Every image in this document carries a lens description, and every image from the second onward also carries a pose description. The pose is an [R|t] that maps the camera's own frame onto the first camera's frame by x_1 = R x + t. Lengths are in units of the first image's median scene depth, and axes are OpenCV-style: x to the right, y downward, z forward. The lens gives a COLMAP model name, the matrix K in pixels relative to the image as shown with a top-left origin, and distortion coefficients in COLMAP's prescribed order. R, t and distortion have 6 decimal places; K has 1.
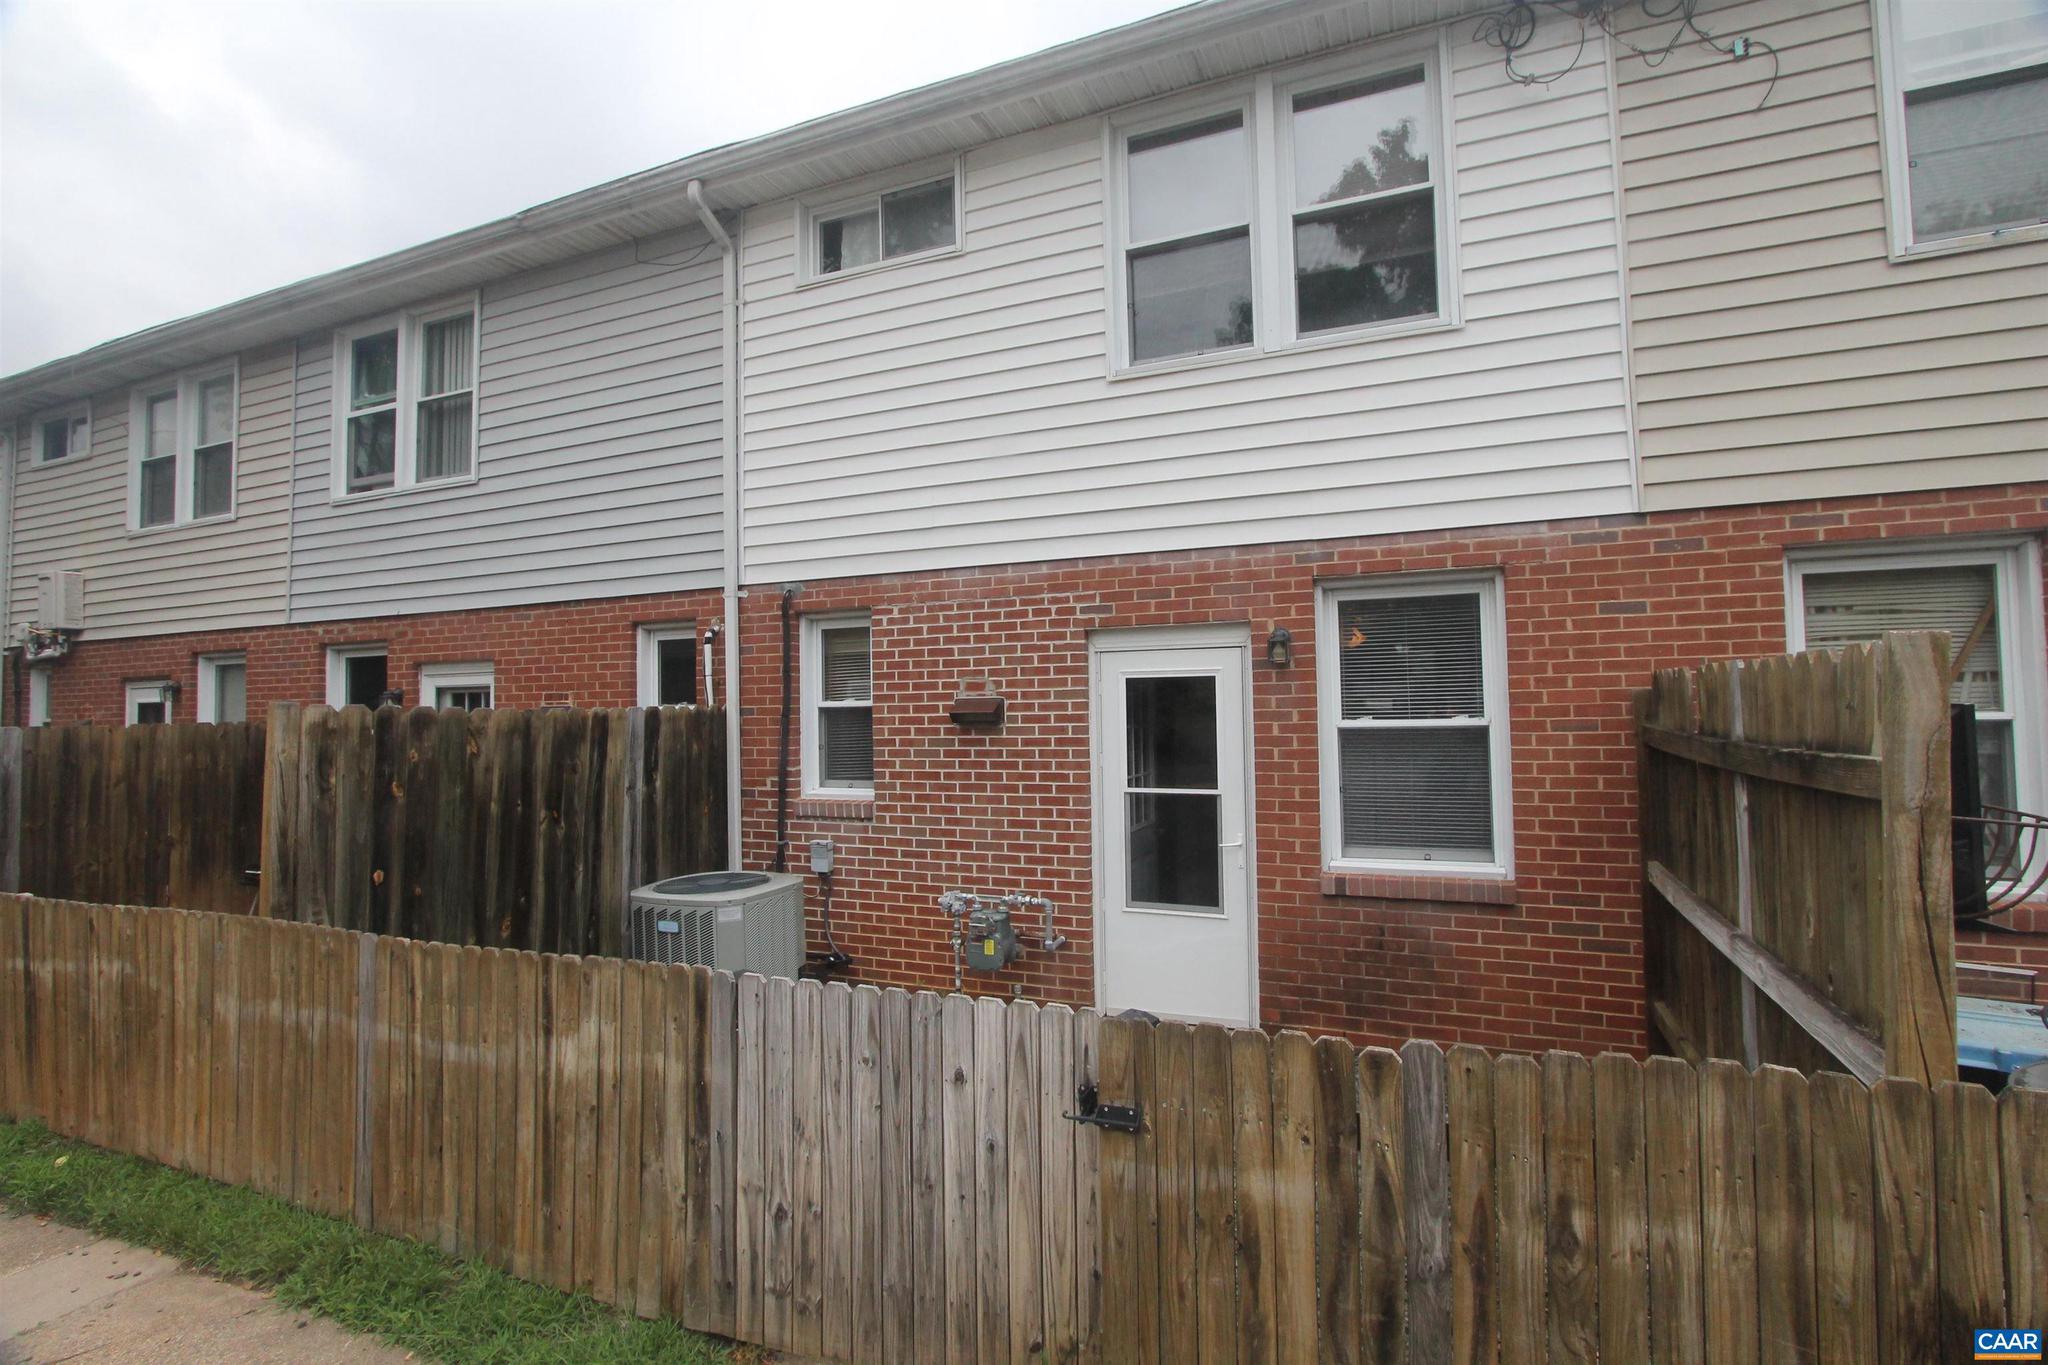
lens RADIAL K [[961.1, 0, 1032.6], [0, 961.1, 674.4], [0, 0, 1]] dist [-0.022666, 0.003868]
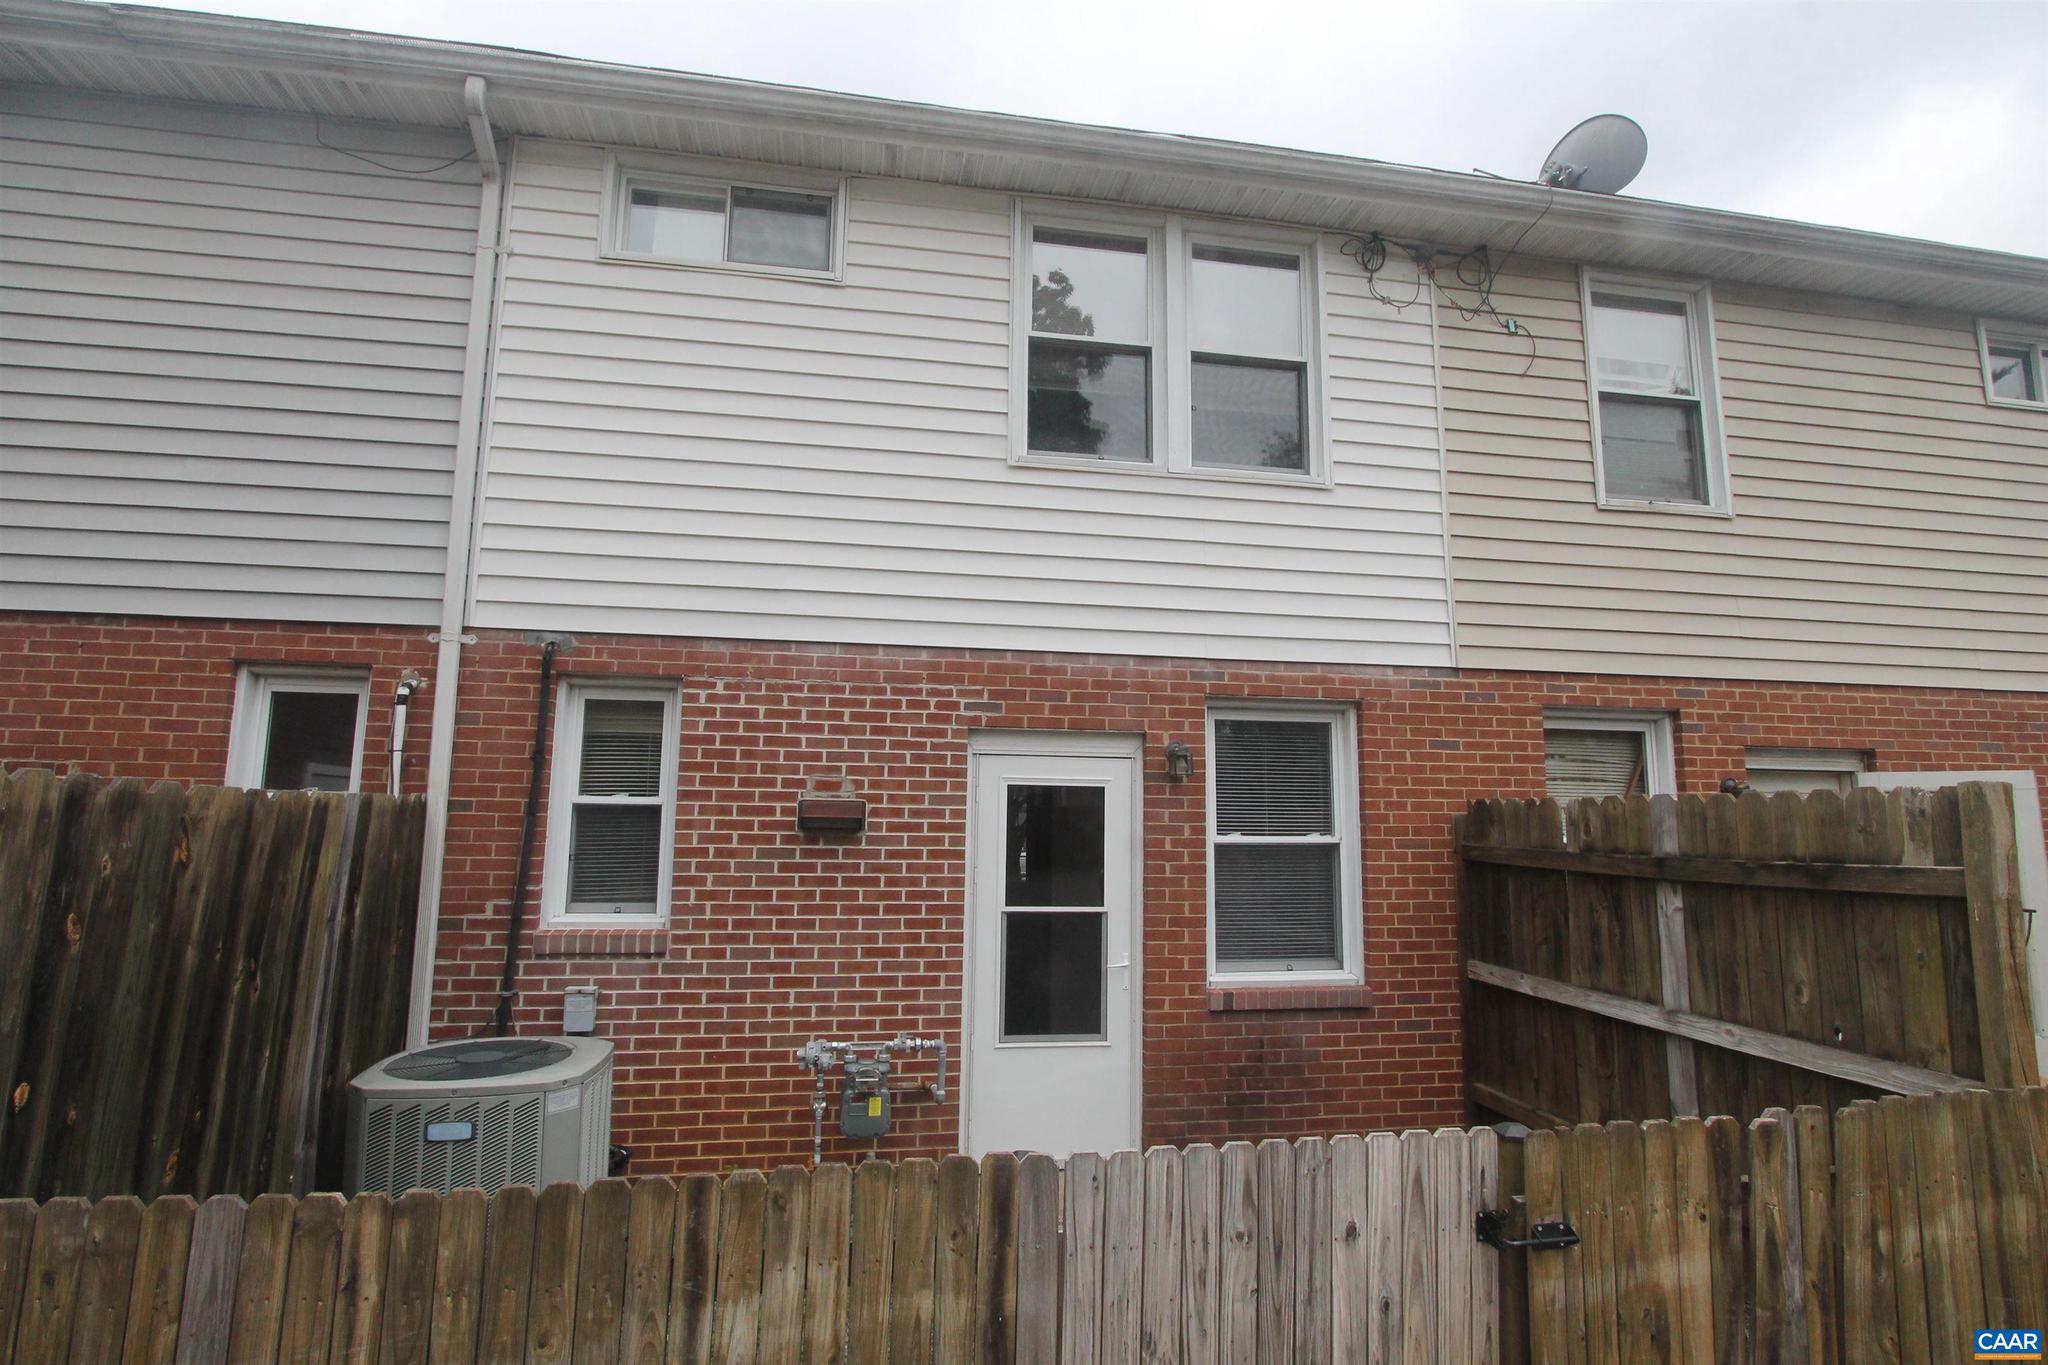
lens RADIAL K [[1043.1, 0, 1022.6], [0, 1043.1, 674.9], [0, 0, 1]] dist [-0.018334, 0.002060]
pose [[0.837081, 0.102677, 0.537358, -0.473683], [-0.045911, 0.991949, -0.118021, 0.018588], [-0.545150, 0.074123, 0.835055, 0.170758]]
